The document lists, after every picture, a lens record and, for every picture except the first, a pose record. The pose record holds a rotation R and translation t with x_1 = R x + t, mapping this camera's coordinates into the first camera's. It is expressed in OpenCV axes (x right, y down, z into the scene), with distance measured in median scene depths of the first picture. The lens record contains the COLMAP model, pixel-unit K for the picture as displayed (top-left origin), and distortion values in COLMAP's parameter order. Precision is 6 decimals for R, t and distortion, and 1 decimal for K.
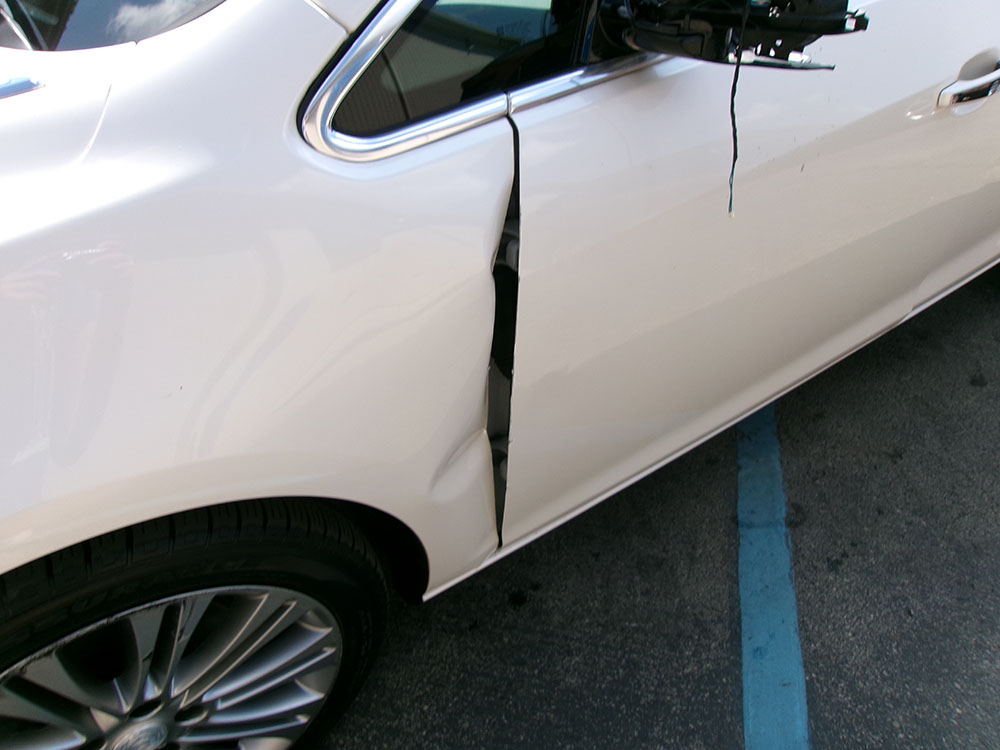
lens RADIAL K [[778.5, 0, 496.2], [0, 778.5, 384.9], [0, 0, 1]] dist [-0.025346, 0.046807]
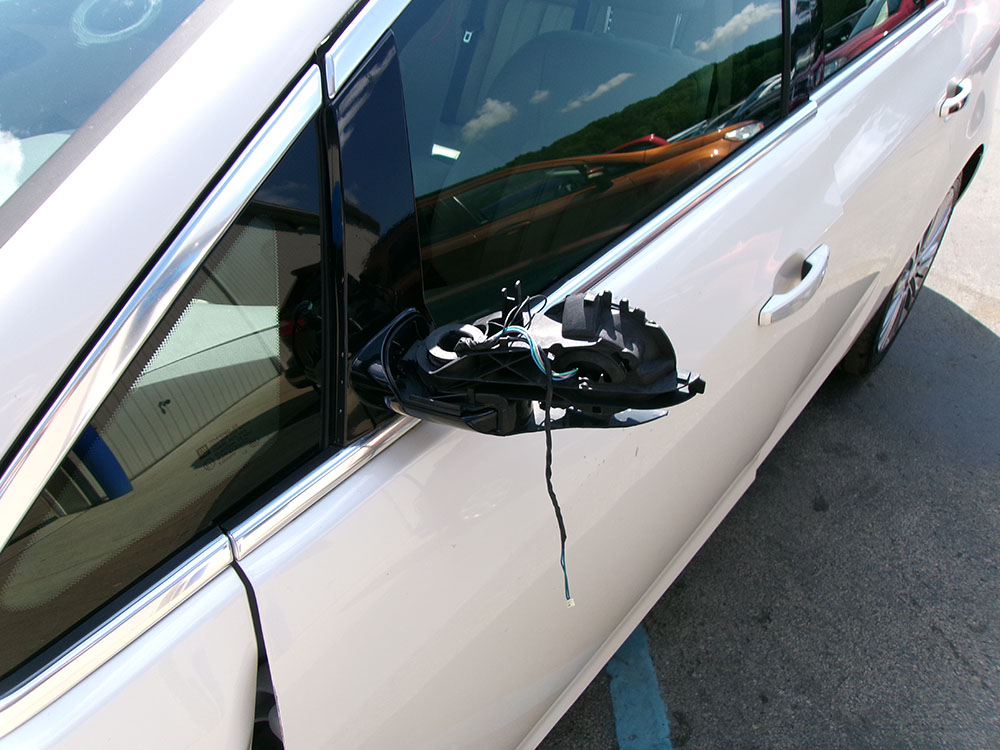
lens RADIAL K [[778.5, 0, 504.5], [0, 778.5, 366.9], [0, 0, 1]] dist [-0.025346, 0.046807]
pose [[0.964800, -0.144773, 0.219550, 0.055551], [0.163335, 0.984169, -0.068796, -0.202104], [-0.206115, 0.102235, 0.973173, 0.131487]]
